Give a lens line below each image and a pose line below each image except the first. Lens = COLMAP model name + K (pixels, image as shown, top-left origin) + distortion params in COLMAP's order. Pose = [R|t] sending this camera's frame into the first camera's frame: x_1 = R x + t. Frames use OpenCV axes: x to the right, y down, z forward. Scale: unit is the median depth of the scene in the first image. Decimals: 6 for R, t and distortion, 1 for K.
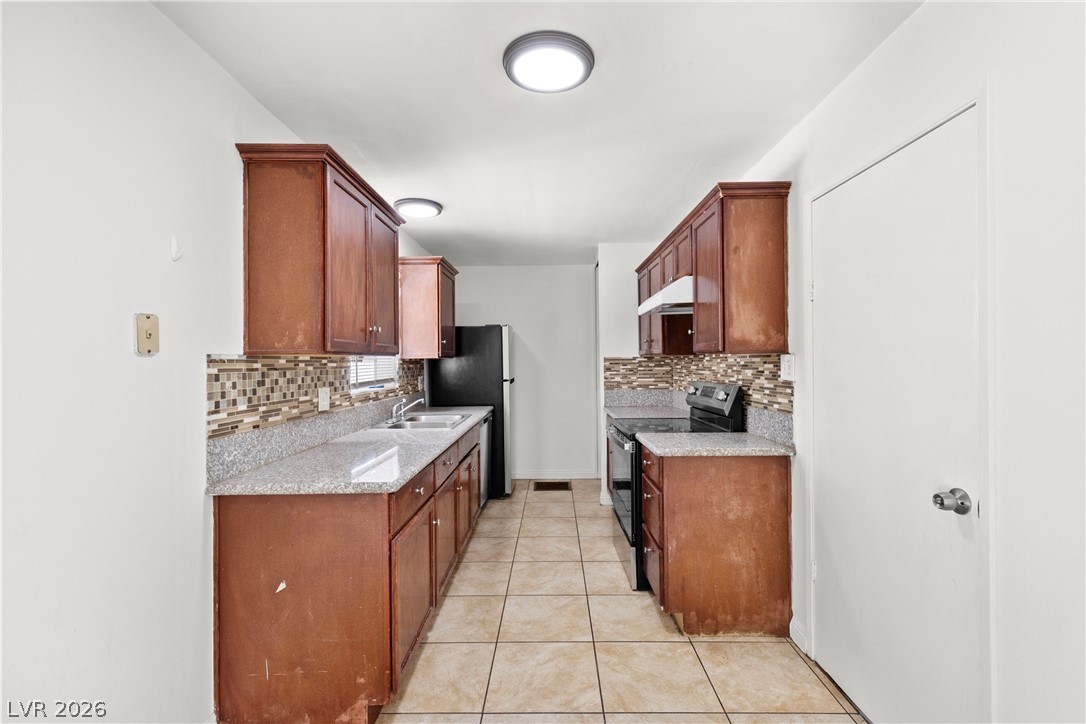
lens RADIAL K [[484.8, 0, 545.9], [0, 484.8, 361.7], [0, 0, 1]] dist [0.008102, -0.001495]
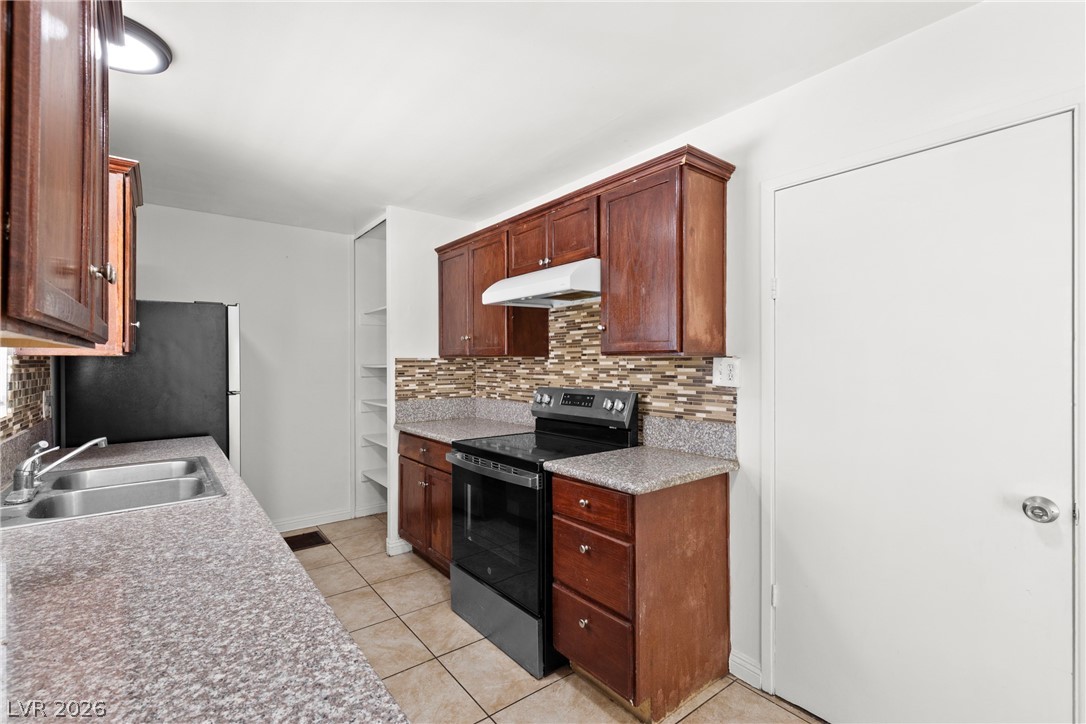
lens RADIAL K [[484.8, 0, 549.5], [0, 484.8, 359.6], [0, 0, 1]] dist [0.008102, -0.001495]
pose [[0.777067, 0.011391, 0.629315, -0.276569], [-0.005747, 0.999923, -0.011004, 0.000609], [-0.629392, 0.004934, 0.777072, 0.432710]]
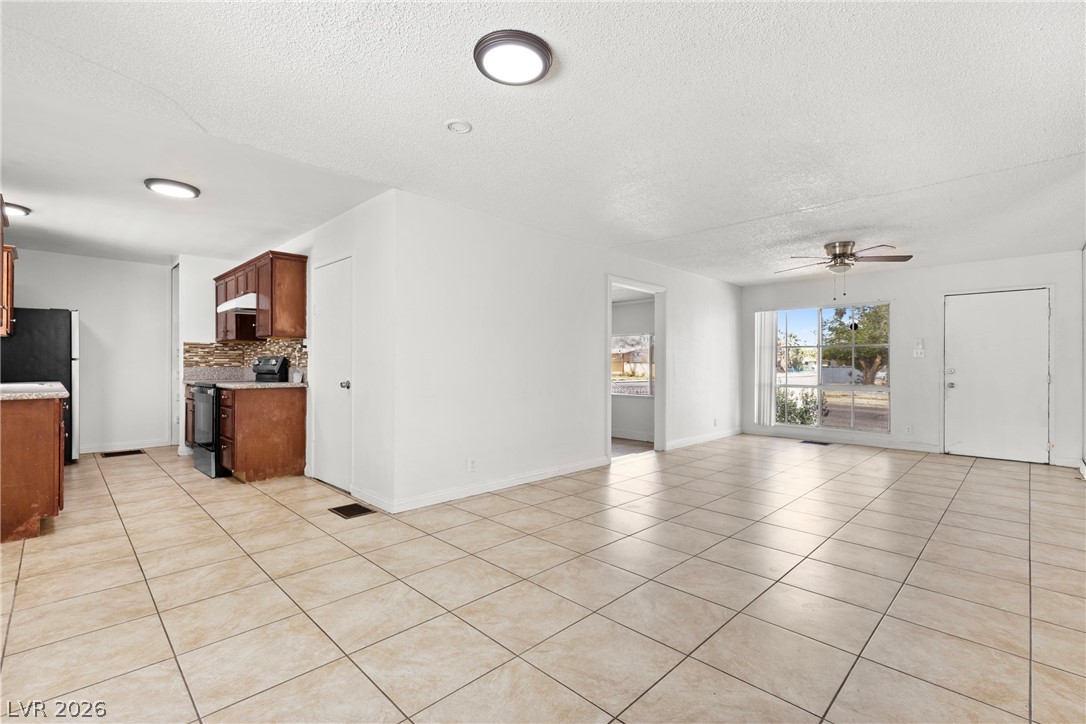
lens RADIAL K [[484.8, 0, 546.3], [0, 484.8, 362.1], [0, 0, 1]] dist [0.008102, -0.001495]
pose [[0.694300, 0.014246, 0.719544, -0.236296], [-0.007558, 0.999893, -0.012503, 0.087923], [-0.719646, 0.003243, 0.694334, -0.999642]]
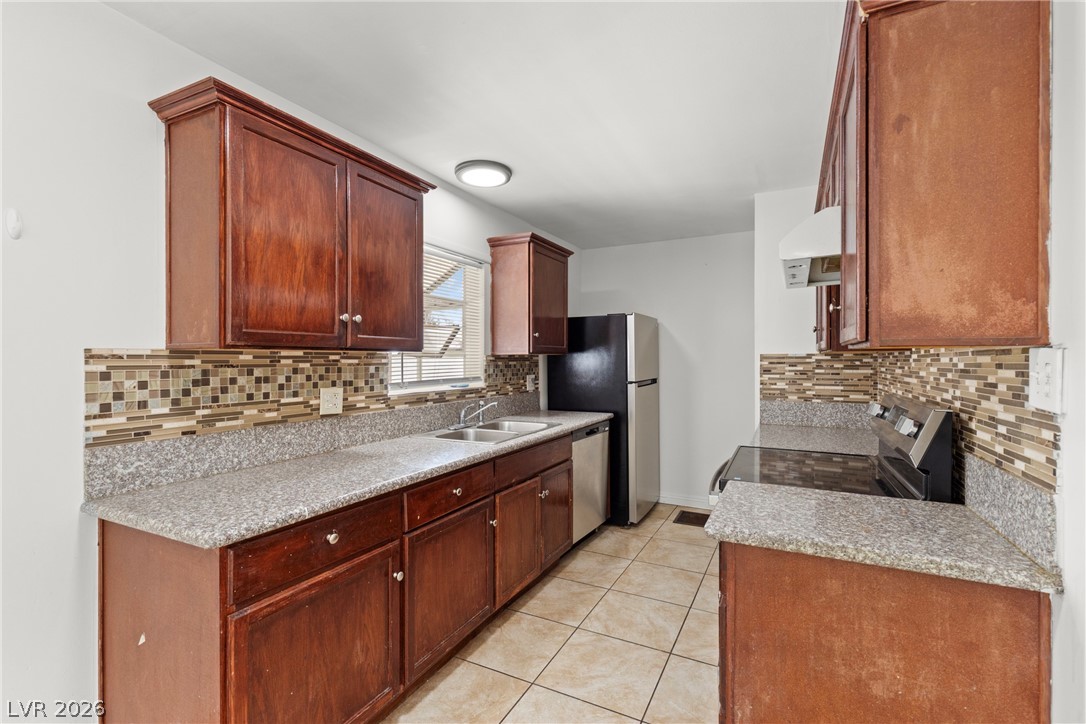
lens RADIAL K [[484.8, 0, 546.9], [0, 484.8, 362.4], [0, 0, 1]] dist [0.008102, -0.001495]
pose [[0.895944, 0.010939, -0.444033, 0.255504], [-0.007075, 0.999921, 0.010358, -0.003308], [0.444111, -0.006138, 0.895951, 0.368444]]
